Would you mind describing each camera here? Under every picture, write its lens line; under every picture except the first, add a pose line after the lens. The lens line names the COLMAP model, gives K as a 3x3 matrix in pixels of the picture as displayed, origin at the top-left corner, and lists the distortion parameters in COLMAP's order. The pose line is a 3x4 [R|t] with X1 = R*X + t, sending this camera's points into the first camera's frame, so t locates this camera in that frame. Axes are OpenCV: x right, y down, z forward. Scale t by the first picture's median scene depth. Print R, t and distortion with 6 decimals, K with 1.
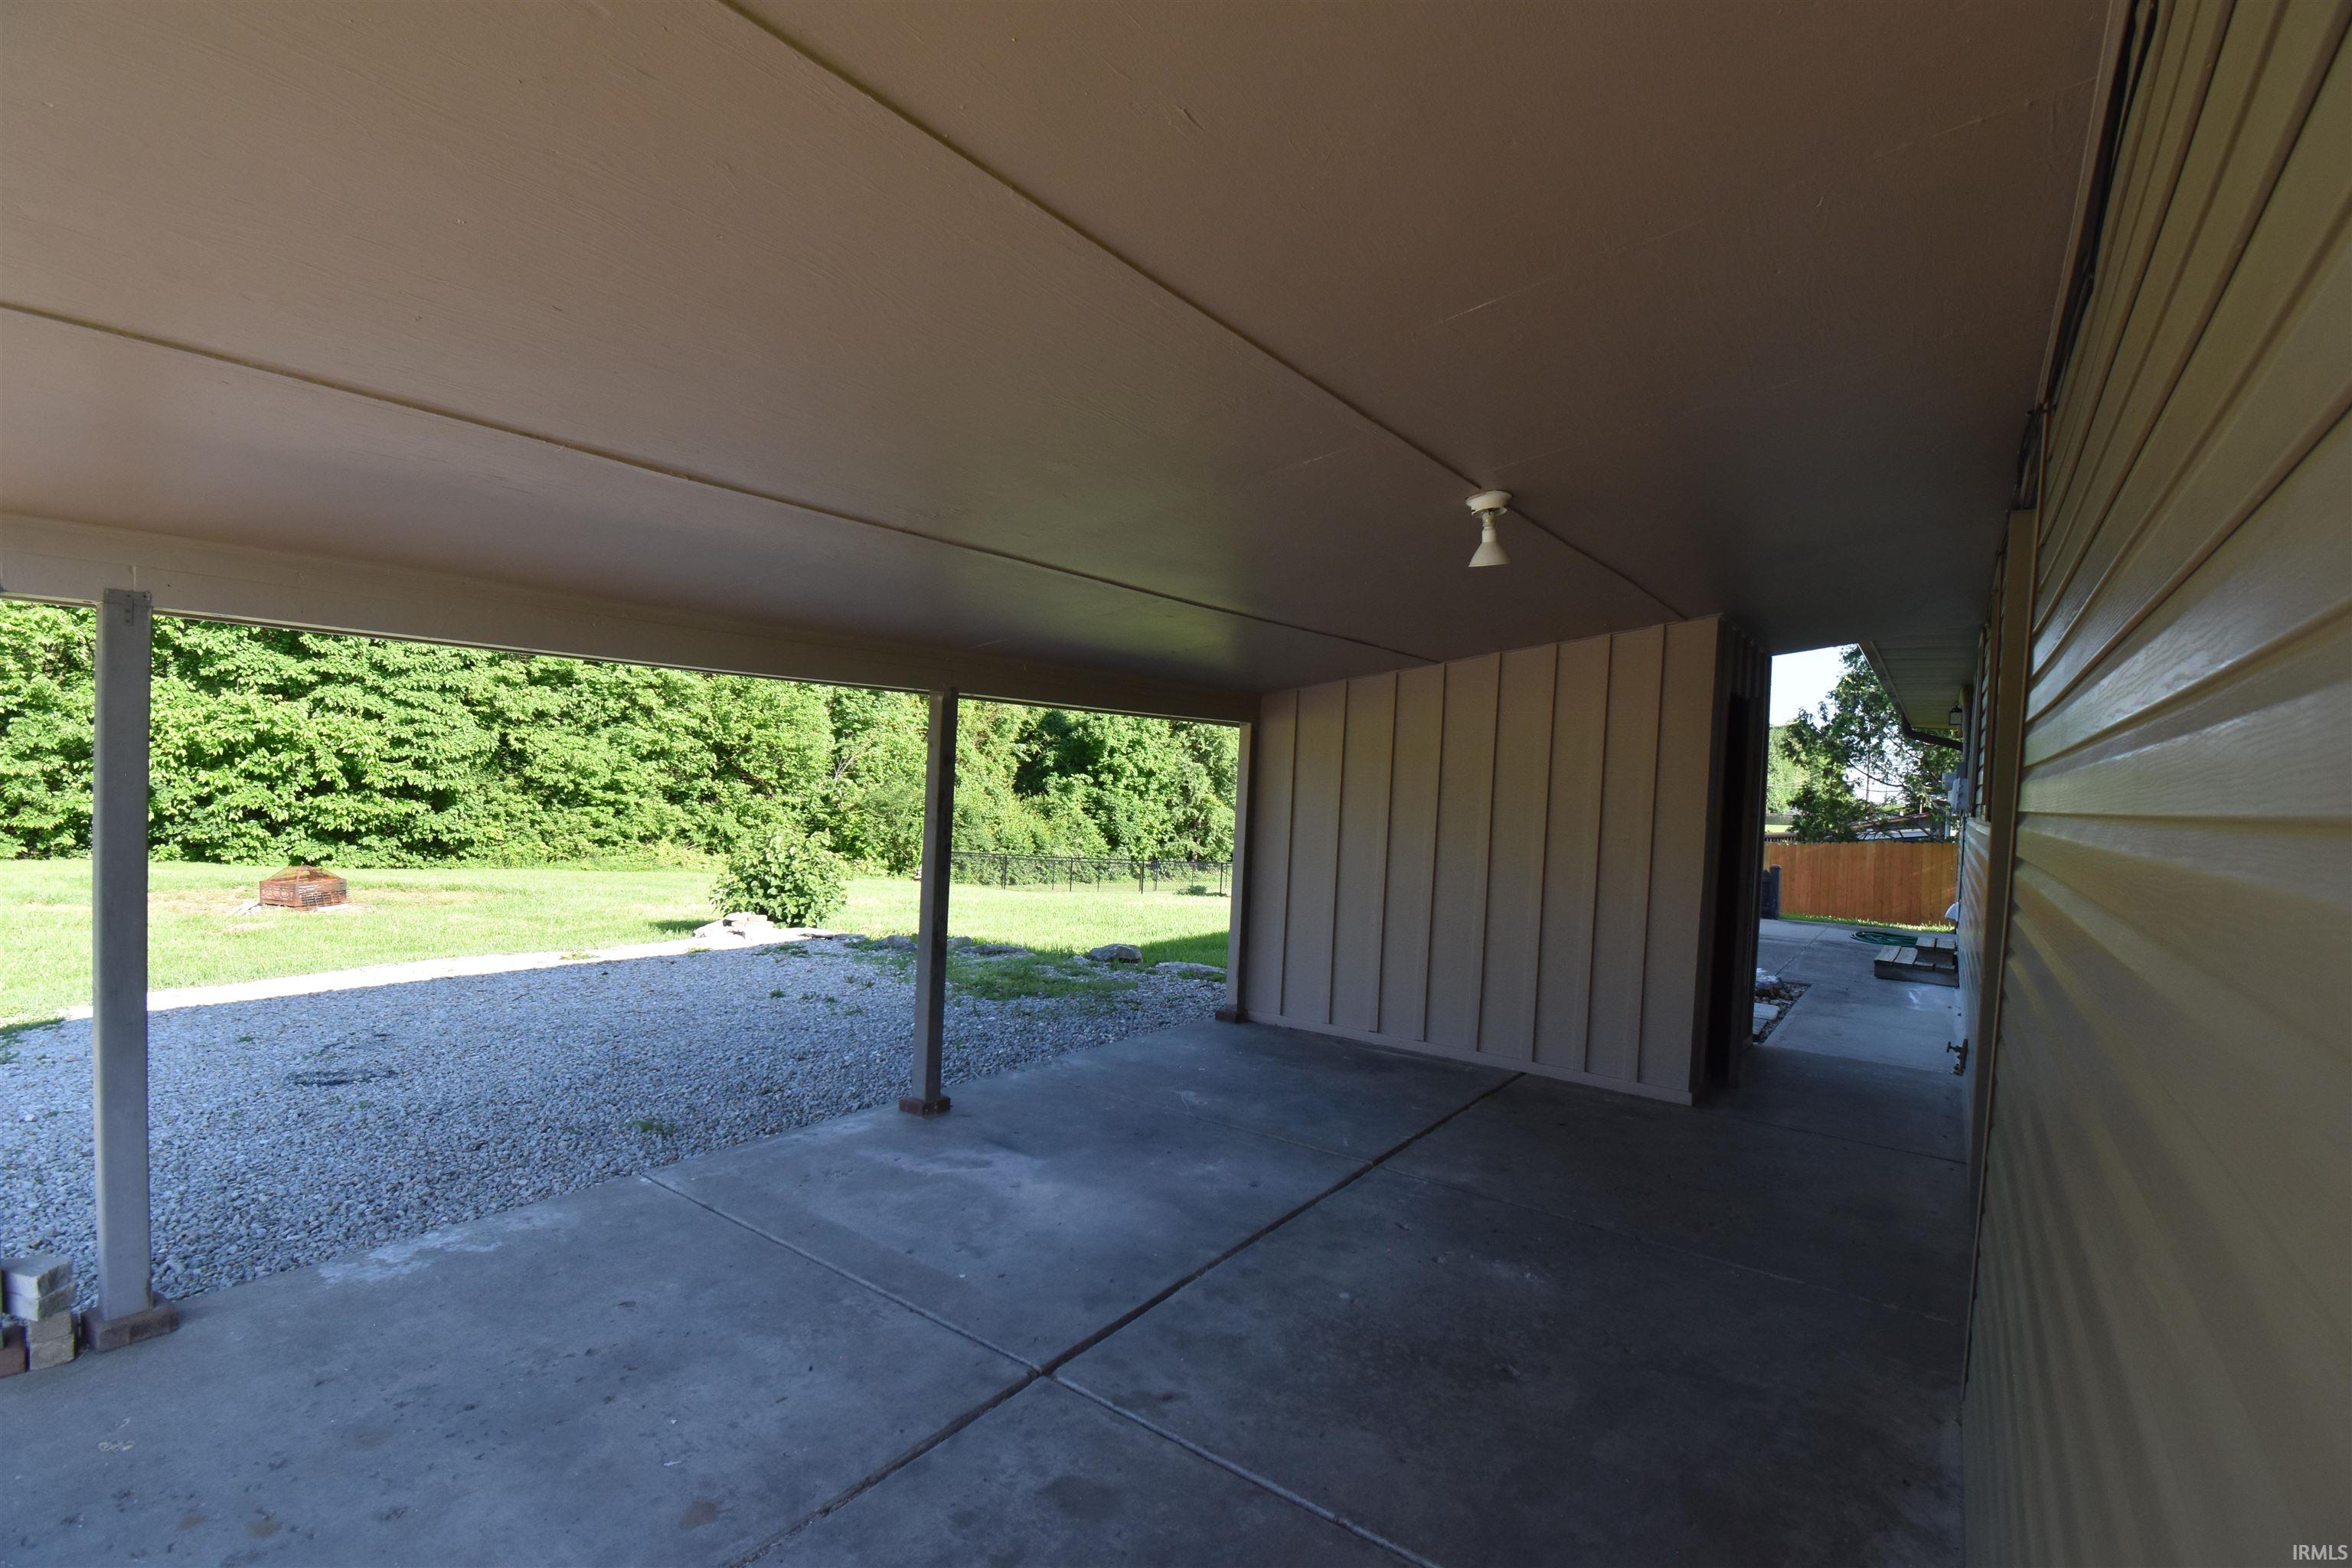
lens RADIAL K [[1052.2, 0, 1176.0], [0, 1052.2, 784.0], [0, 0, 1]] dist [0.021144, -0.029587]
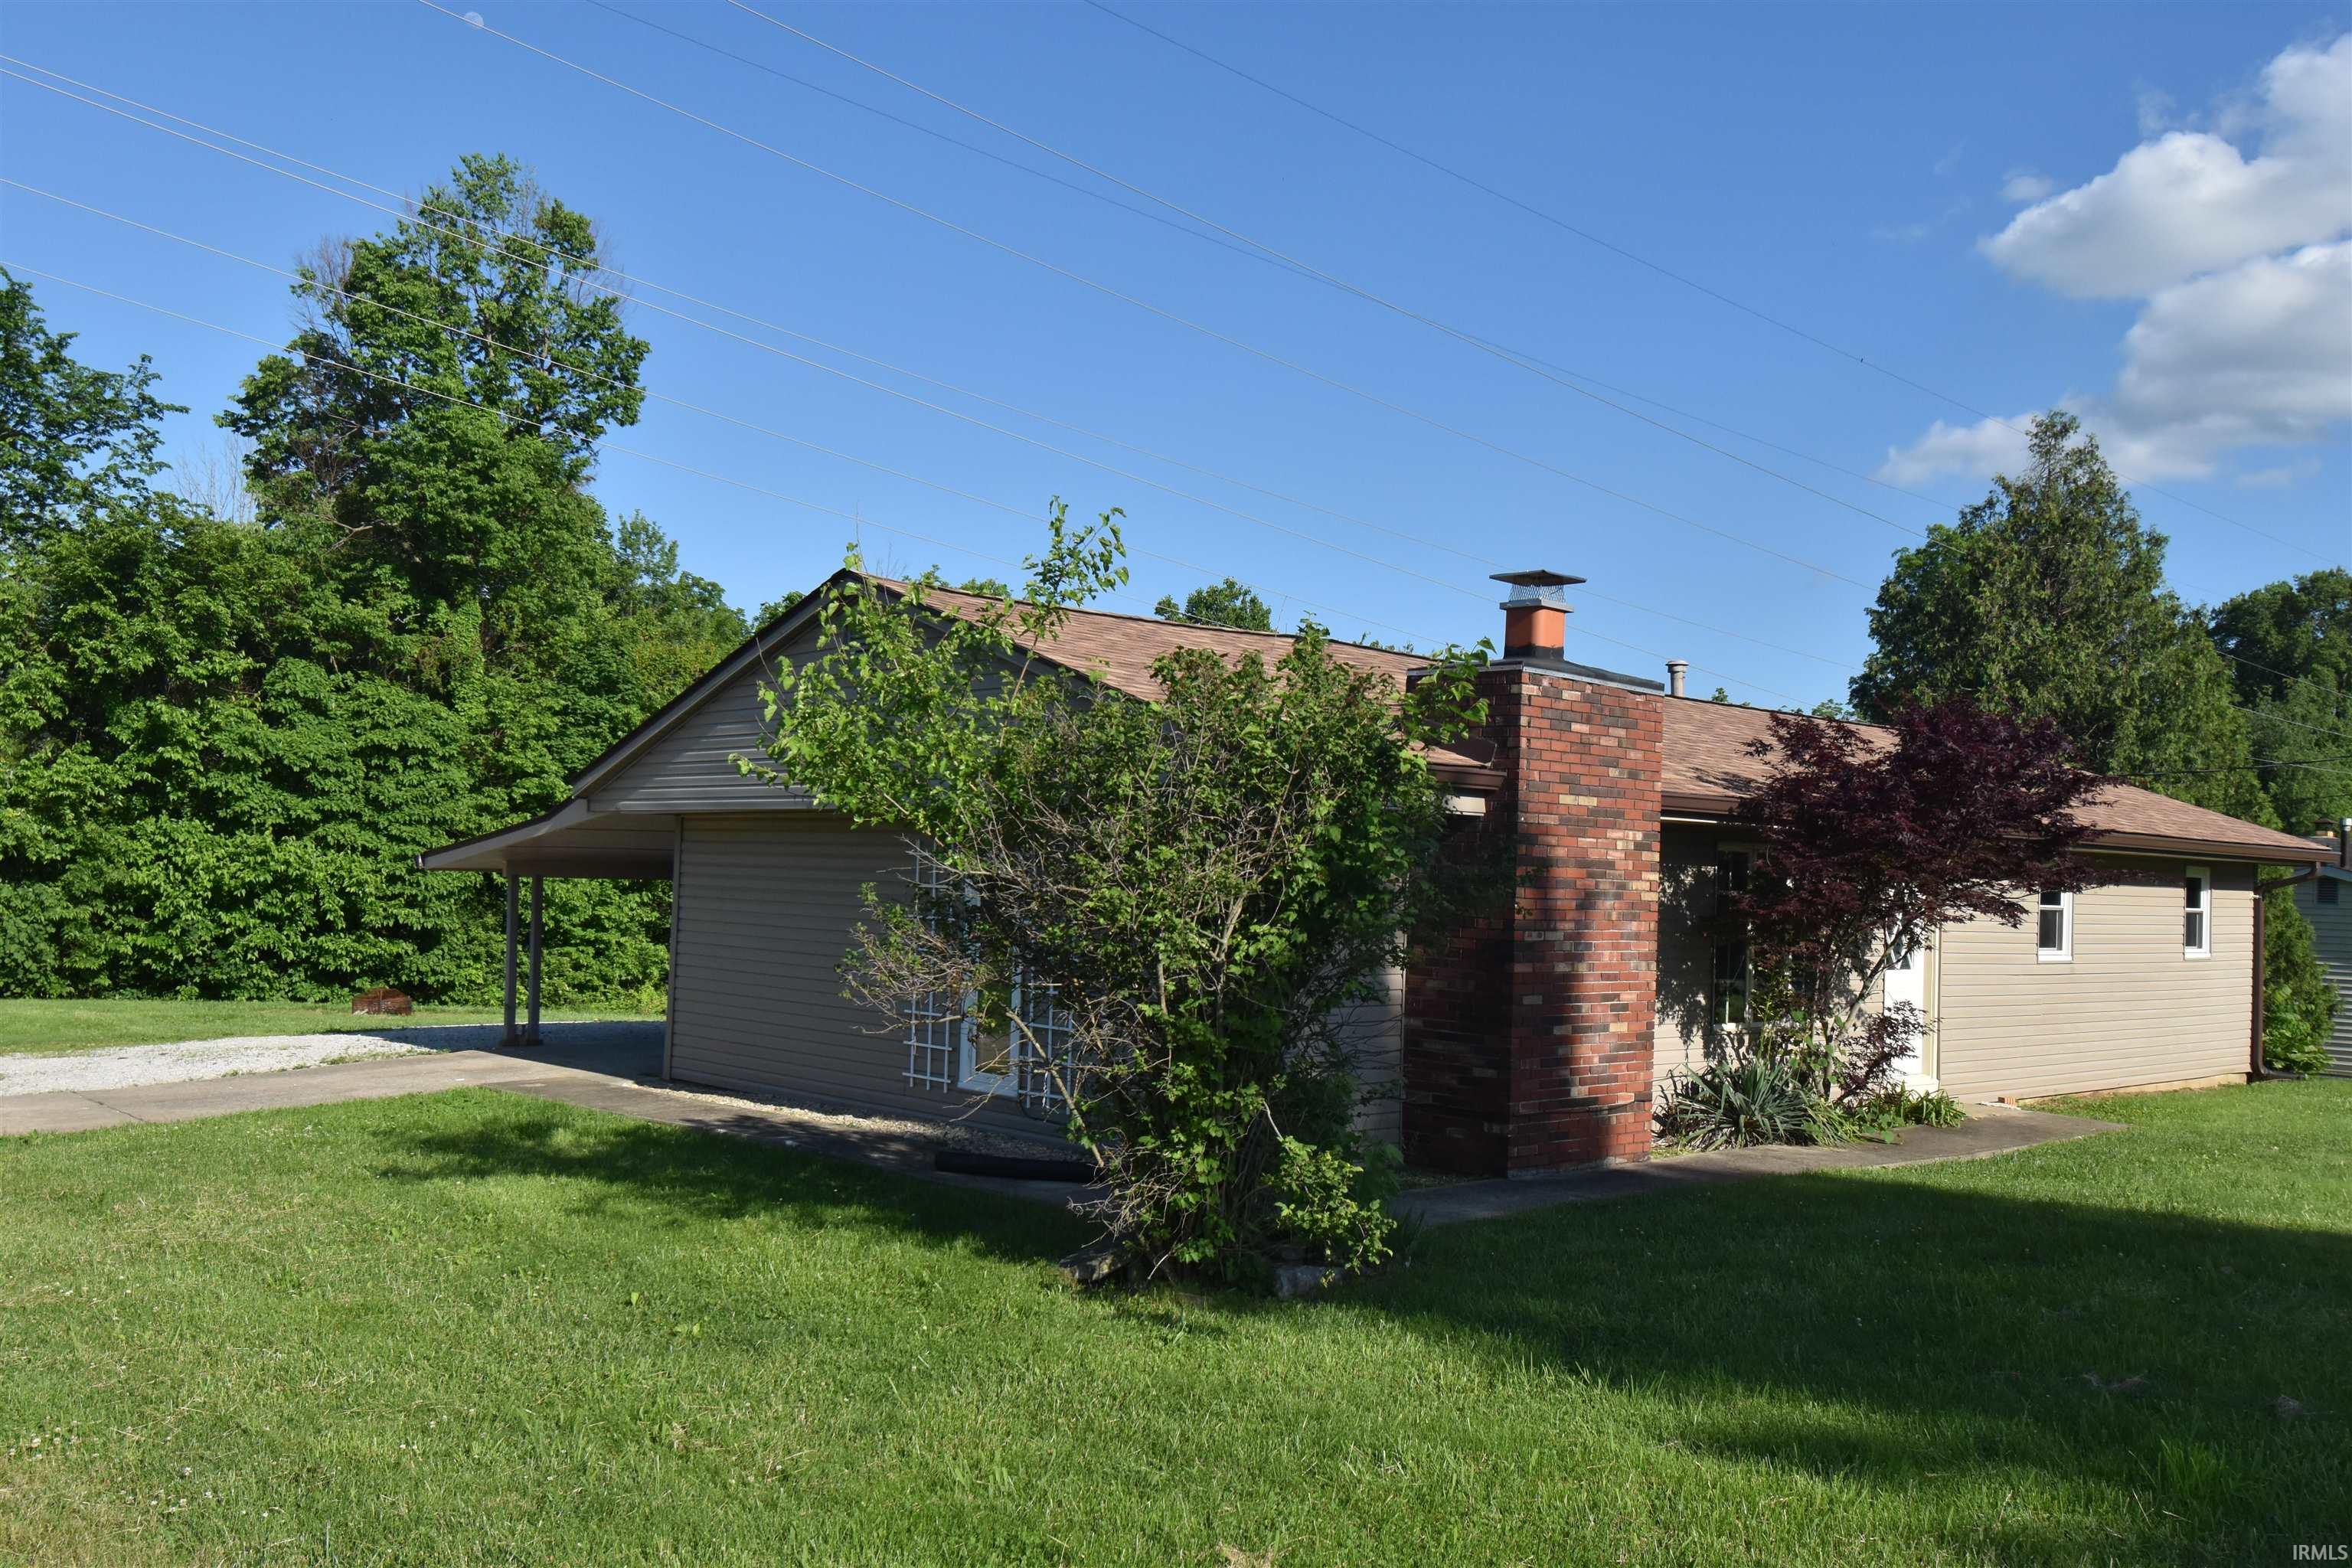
lens RADIAL K [[2043.9, 0, 1176.0], [0, 2043.9, 784.0], [0, 0, 1]] dist [-0.024500, 0.009173]
pose [[0.980302, -0.026290, -0.195745, 0.329567], [0.014261, 0.997936, -0.062607, -0.000051], [0.196987, 0.058583, 0.978654, -0.680766]]
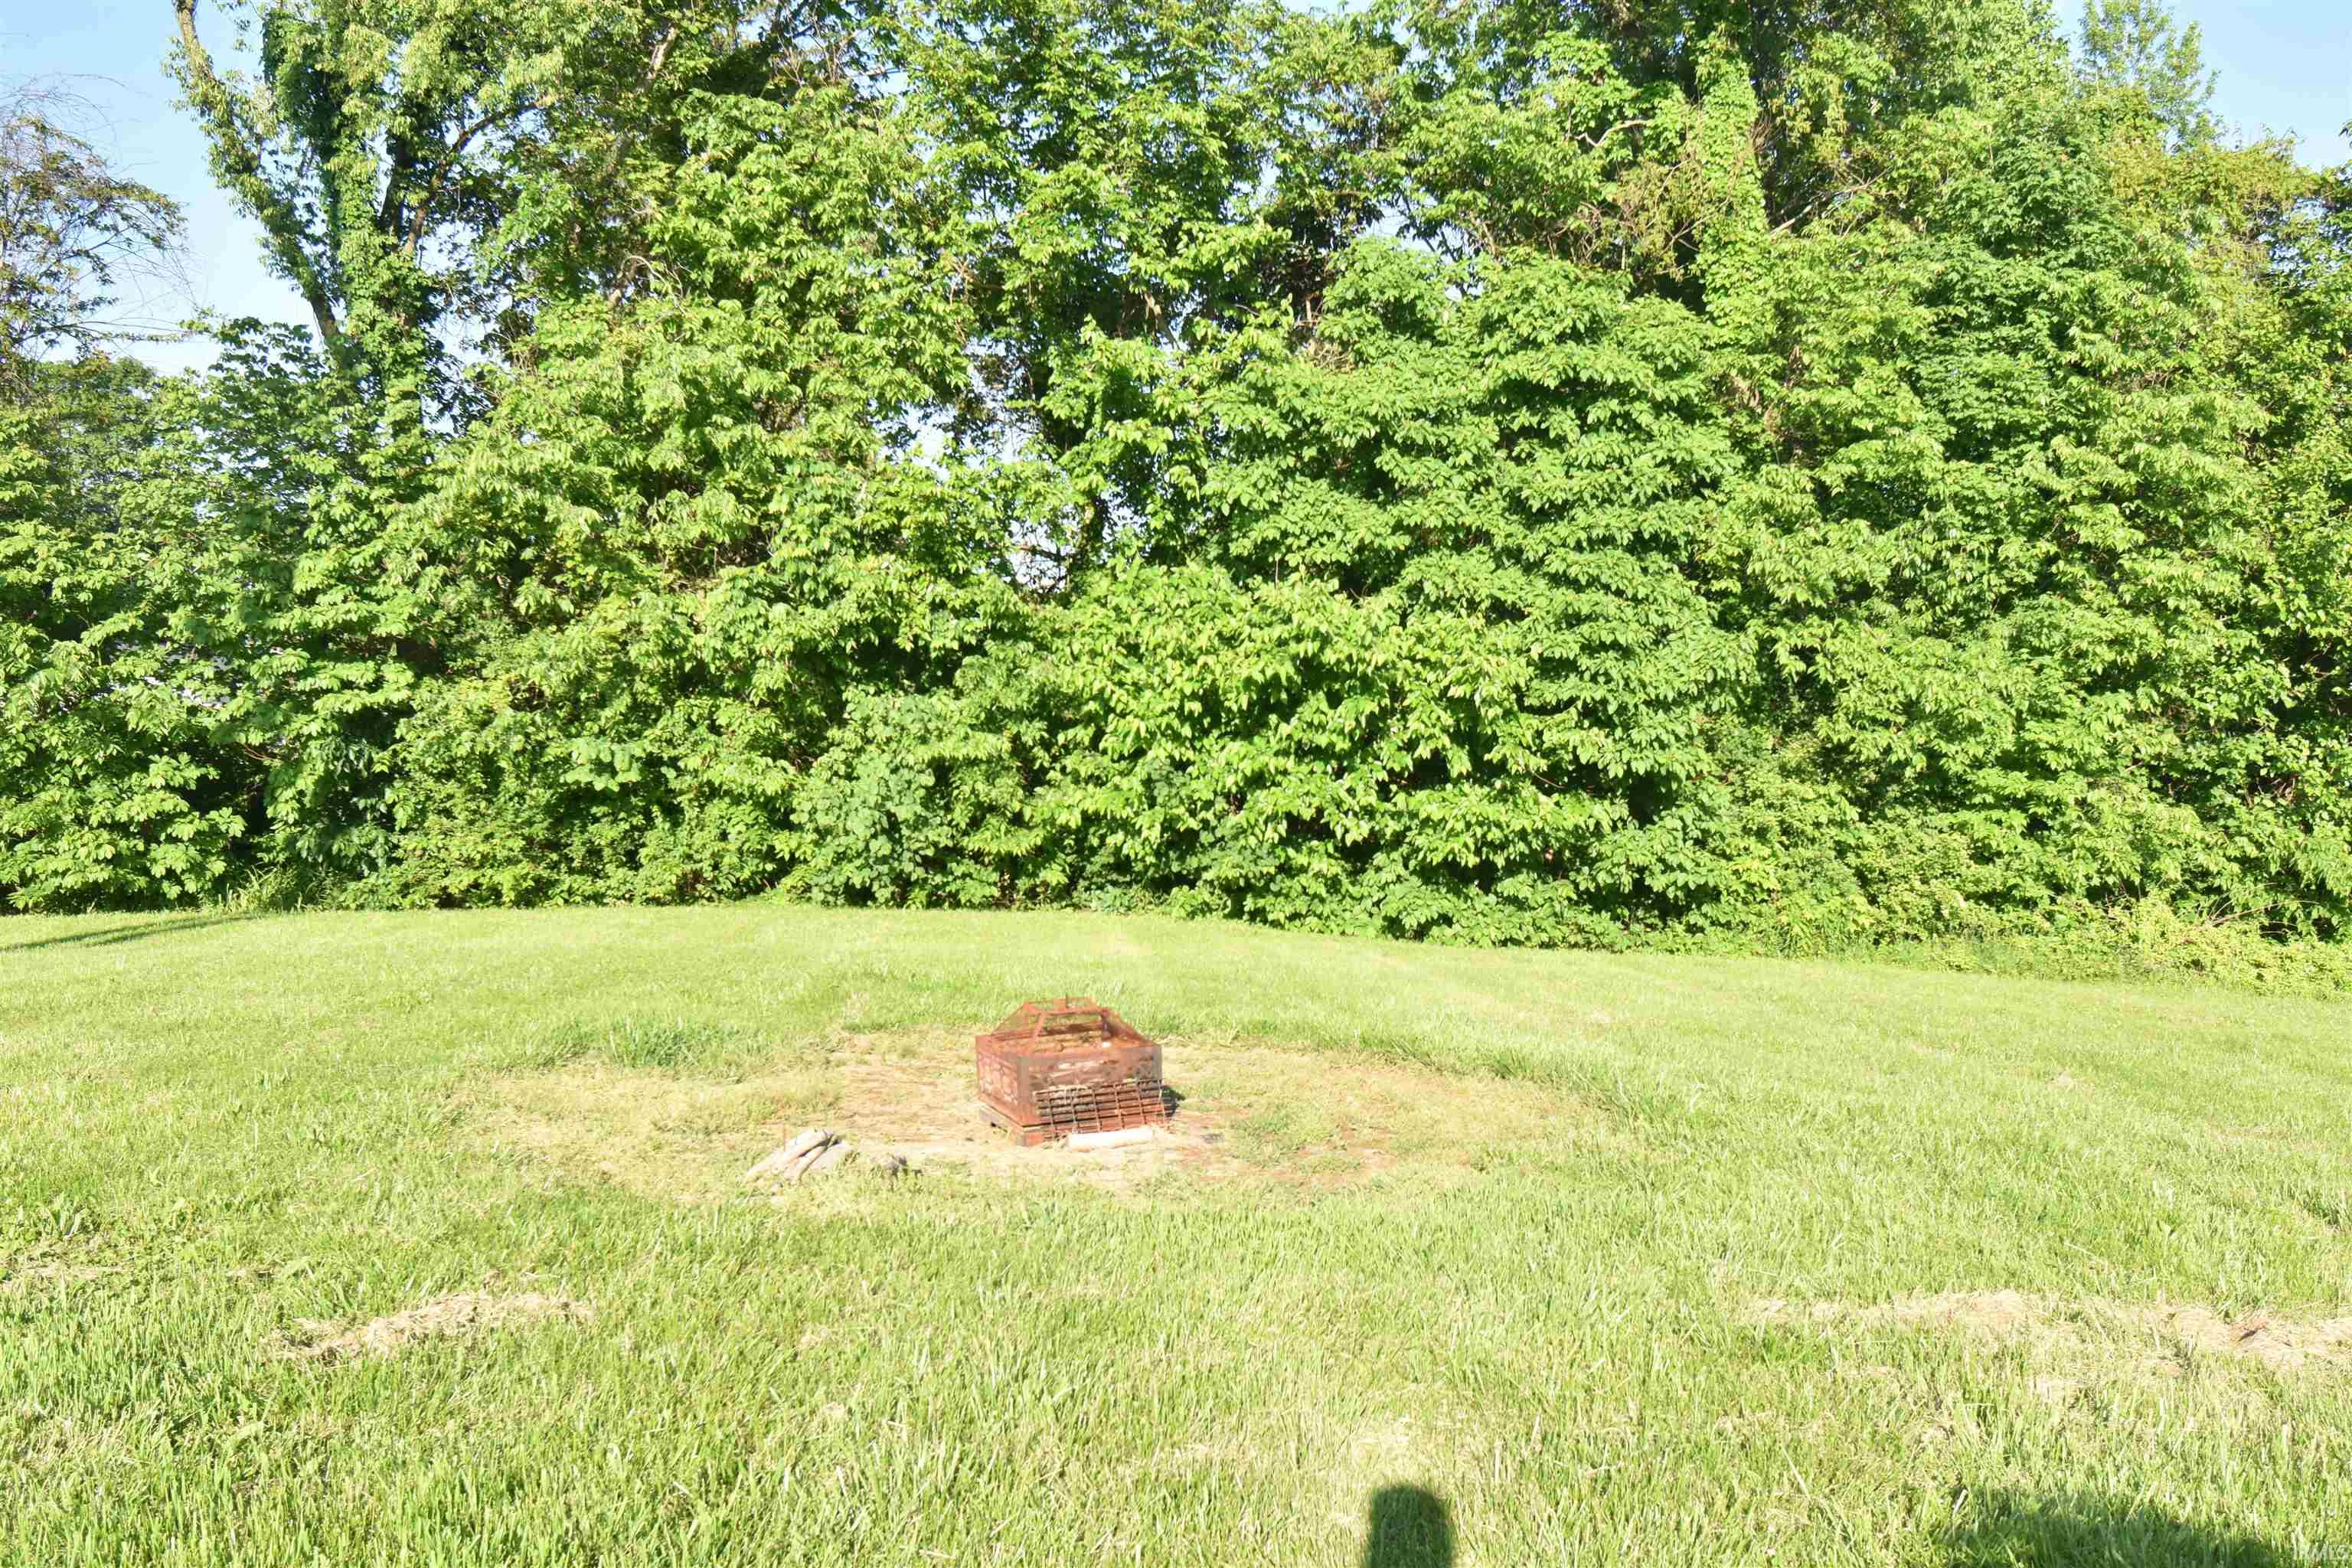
lens RADIAL K [[2043.9, 0, 1176.0], [0, 2043.9, 784.0], [0, 0, 1]] dist [-0.024500, 0.009173]
pose [[0.614825, -0.009547, -0.788606, -0.152767], [0.020264, 0.999788, 0.003695, 0.002814], [0.788403, -0.018252, 0.614888, 0.338489]]
